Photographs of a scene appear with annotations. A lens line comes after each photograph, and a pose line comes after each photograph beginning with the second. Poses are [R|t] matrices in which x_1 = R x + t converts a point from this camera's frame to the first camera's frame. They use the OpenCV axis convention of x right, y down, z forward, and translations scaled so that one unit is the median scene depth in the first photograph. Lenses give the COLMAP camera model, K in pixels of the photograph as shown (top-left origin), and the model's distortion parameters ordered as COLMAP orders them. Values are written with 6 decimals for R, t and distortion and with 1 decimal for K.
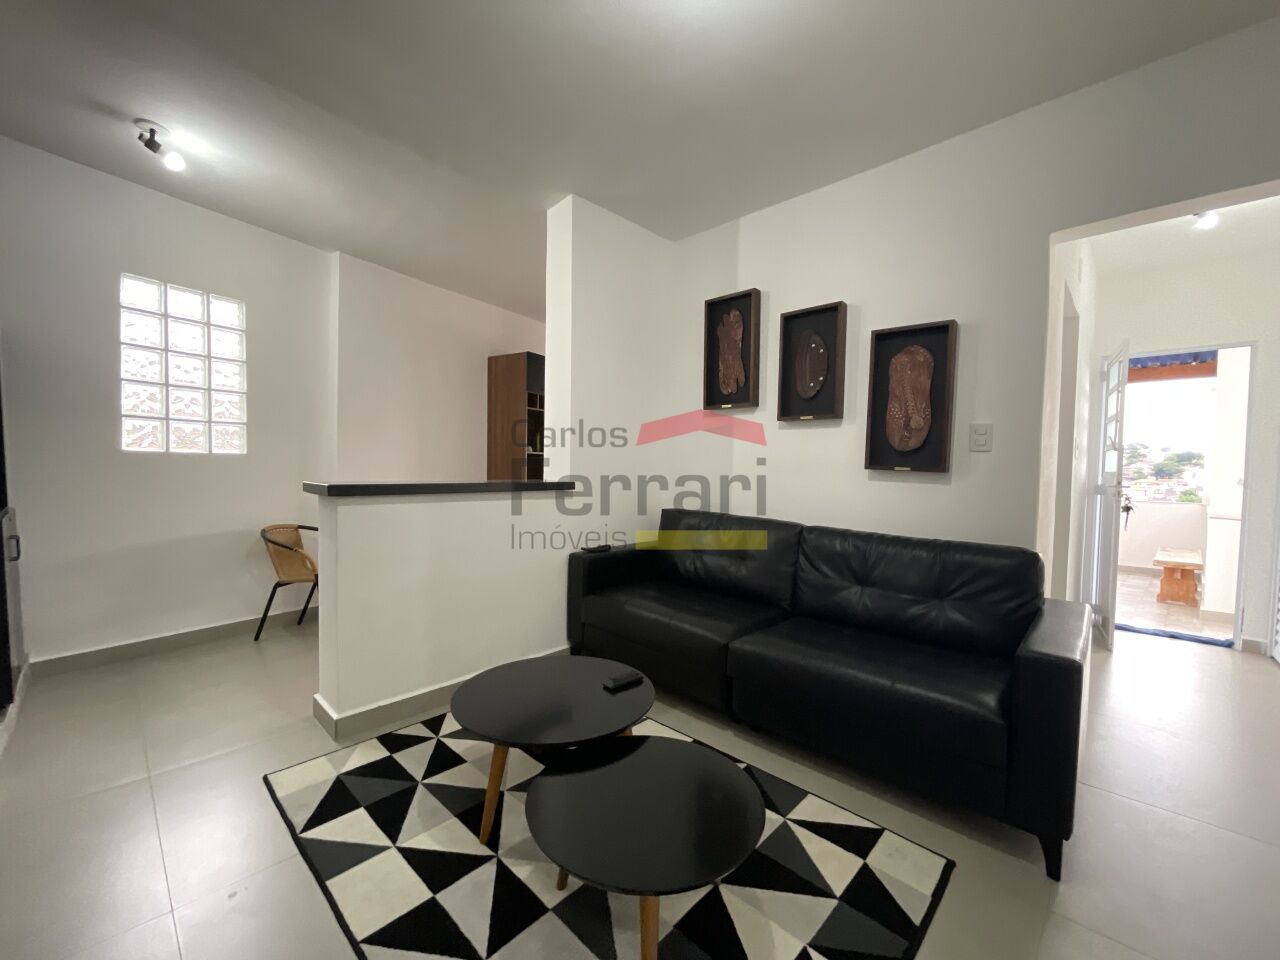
lens RADIAL K [[505.9, 0, 640.0], [0, 505.9, 480.0], [0, 0, 1]] dist [-0.000945, -0.000171]
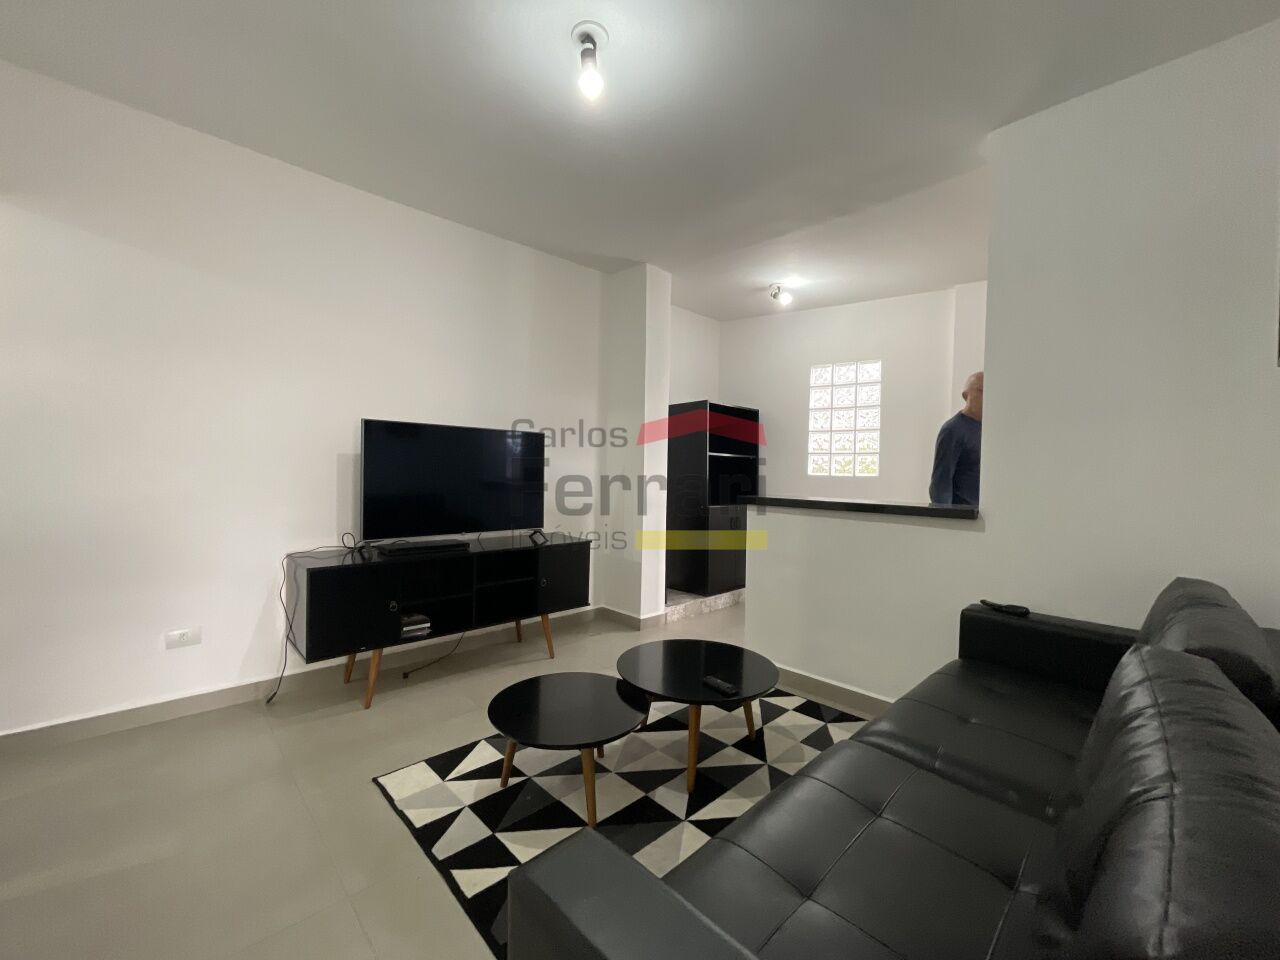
lens RADIAL K [[505.9, 0, 640.0], [0, 505.9, 480.0], [0, 0, 1]] dist [-0.000945, -0.000171]
pose [[-0.059487, -0.005657, -0.998213, 0.631479], [-0.052710, 0.998607, -0.002518, -0.008617], [0.996837, 0.052466, -0.059702, 0.545931]]
